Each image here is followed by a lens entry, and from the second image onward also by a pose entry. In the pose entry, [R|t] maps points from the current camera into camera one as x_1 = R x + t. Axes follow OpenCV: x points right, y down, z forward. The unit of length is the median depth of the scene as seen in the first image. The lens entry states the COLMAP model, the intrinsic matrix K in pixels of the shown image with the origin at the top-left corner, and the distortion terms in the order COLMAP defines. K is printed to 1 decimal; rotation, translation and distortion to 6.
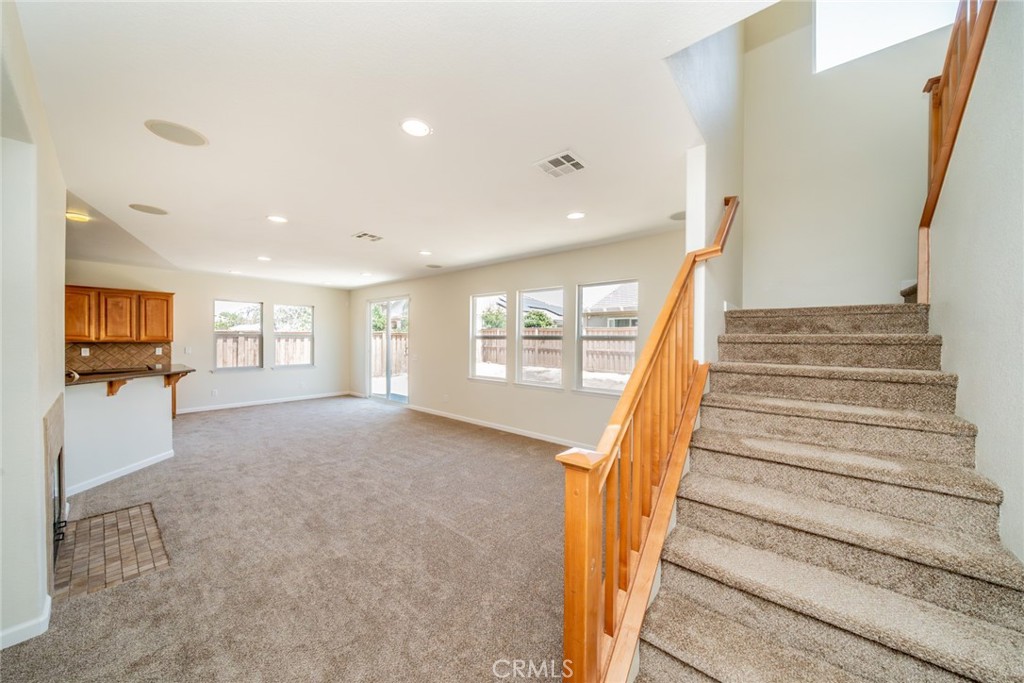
lens RADIAL K [[351.1, 0, 508.1], [0, 351.1, 340.2], [0, 0, 1]] dist [-0.000997, -0.000093]
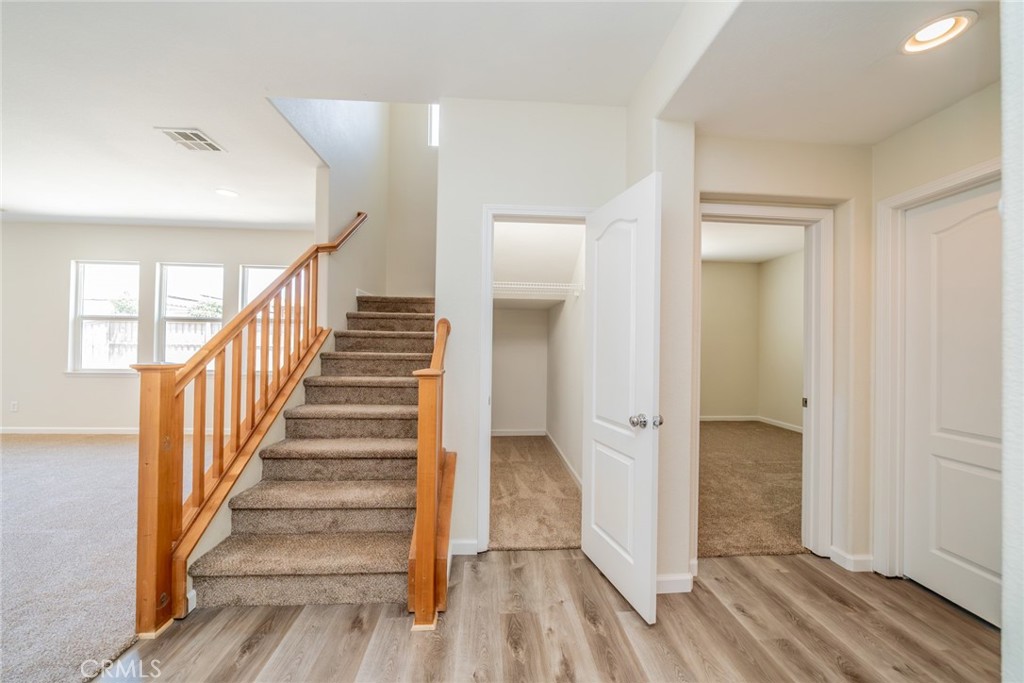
lens RADIAL K [[351.1, 0, 508.1], [0, 351.1, 340.2], [0, 0, 1]] dist [-0.000997, -0.000093]
pose [[0.717156, 0.006481, 0.696883, 0.063193], [-0.003683, 0.999978, -0.005510, 0.061611], [-0.696903, 0.001384, 0.717164, -0.251031]]
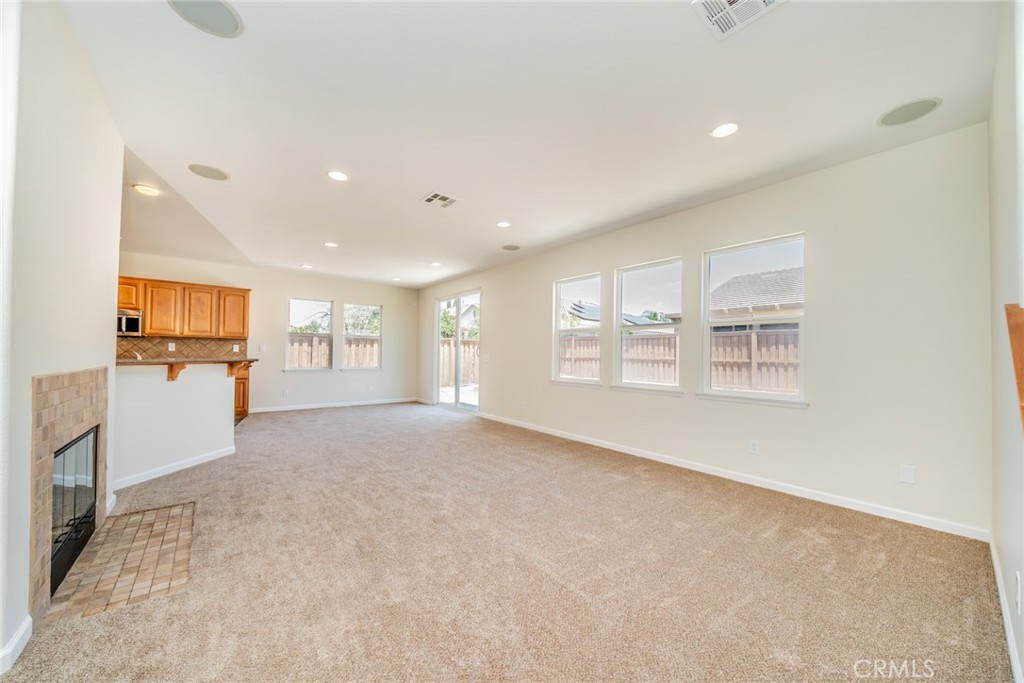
lens RADIAL K [[367.8, 0, 509.5], [0, 367.8, 347.5], [0, 0, 1]] dist [-0.000944, -0.000123]
pose [[0.983599, 0.002645, -0.180349, -0.077561], [-0.007471, 0.999632, -0.026082, 0.078543], [0.180214, 0.027002, 0.983257, 0.185306]]
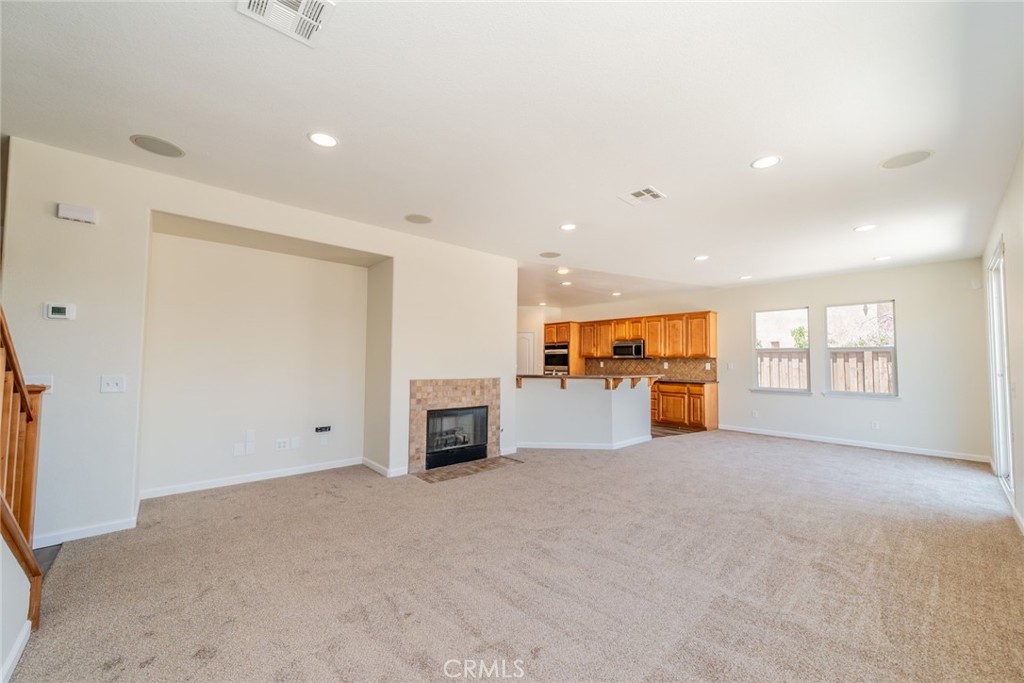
lens RADIAL K [[394.7, 0, 514.5], [0, 394.7, 344.1], [0, 0, 1]] dist [-0.000920, -0.000022]
pose [[-0.131383, -0.051118, -0.990013, 0.436216], [-0.016788, 0.998641, -0.049336, 0.051644], [0.991189, 0.010138, -0.132063, 0.888504]]
